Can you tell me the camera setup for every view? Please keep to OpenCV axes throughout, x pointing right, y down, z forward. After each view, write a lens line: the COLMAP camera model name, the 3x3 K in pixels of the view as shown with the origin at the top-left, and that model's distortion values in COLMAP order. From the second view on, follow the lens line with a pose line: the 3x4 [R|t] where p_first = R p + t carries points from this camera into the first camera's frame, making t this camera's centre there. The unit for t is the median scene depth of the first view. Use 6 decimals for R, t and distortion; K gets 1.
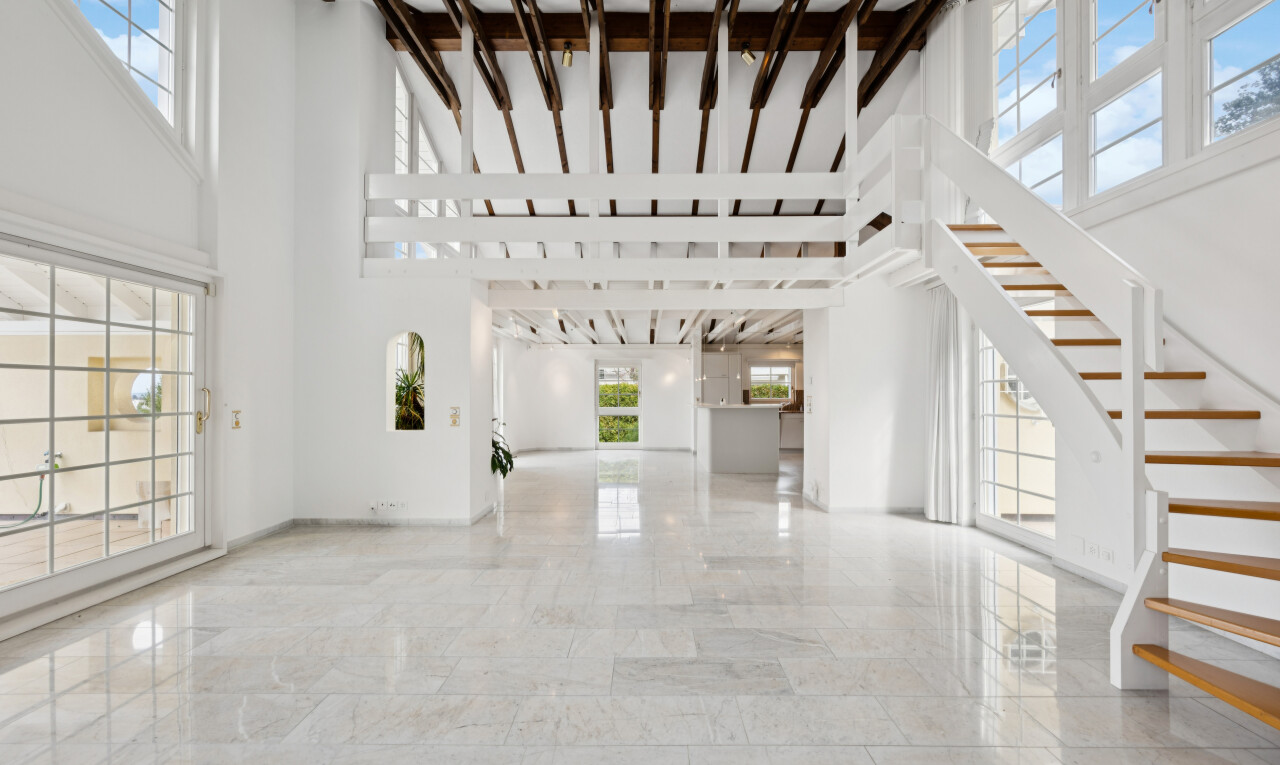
lens RADIAL K [[505.3, 0, 644.8], [0, 505.3, 386.0], [0, 0, 1]] dist [0.002900, 0.000122]
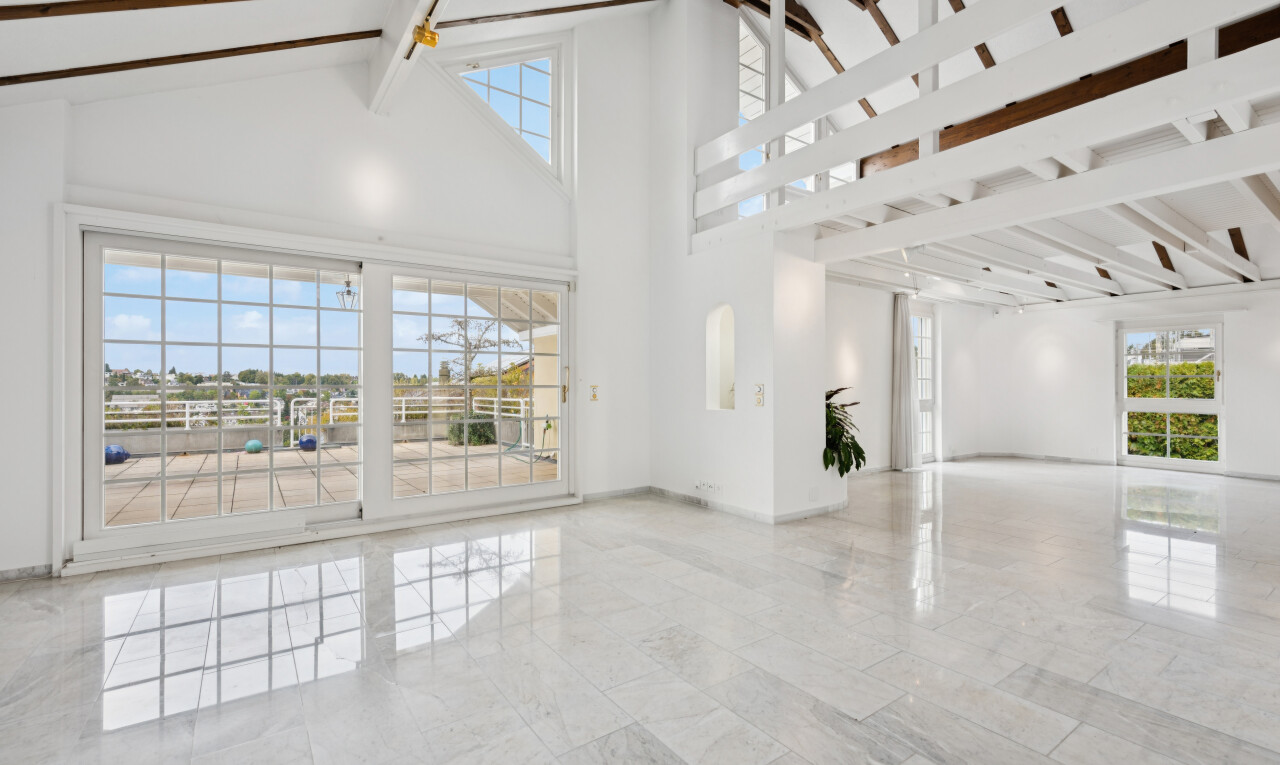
lens RADIAL K [[557.9, 0, 640.0], [0, 557.9, 381.5], [0, 0, 1]] dist [0.001444, -0.000036]
pose [[0.582594, -0.006745, -0.812735, 0.286122], [0.012485, 0.999922, 0.000651, 0.034577], [0.812667, -0.010526, 0.582633, 0.281548]]
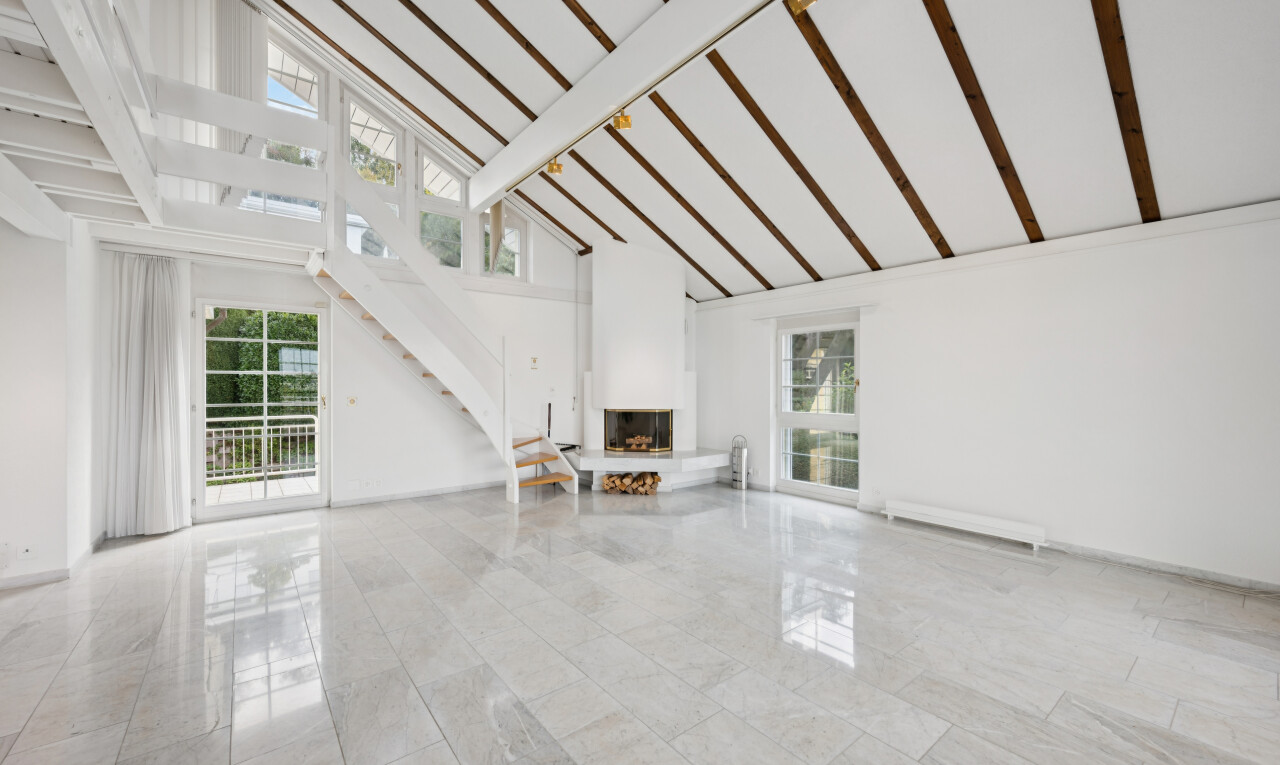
lens RADIAL K [[505.3, 0, 637.9], [0, 505.3, 384.8], [0, 0, 1]] dist [0.002900, 0.000122]
pose [[-0.621178, 0.003831, 0.783660, -0.618517], [-0.008491, 0.999896, -0.011619, 0.016538], [-0.783623, -0.013872, -0.621081, 0.938152]]
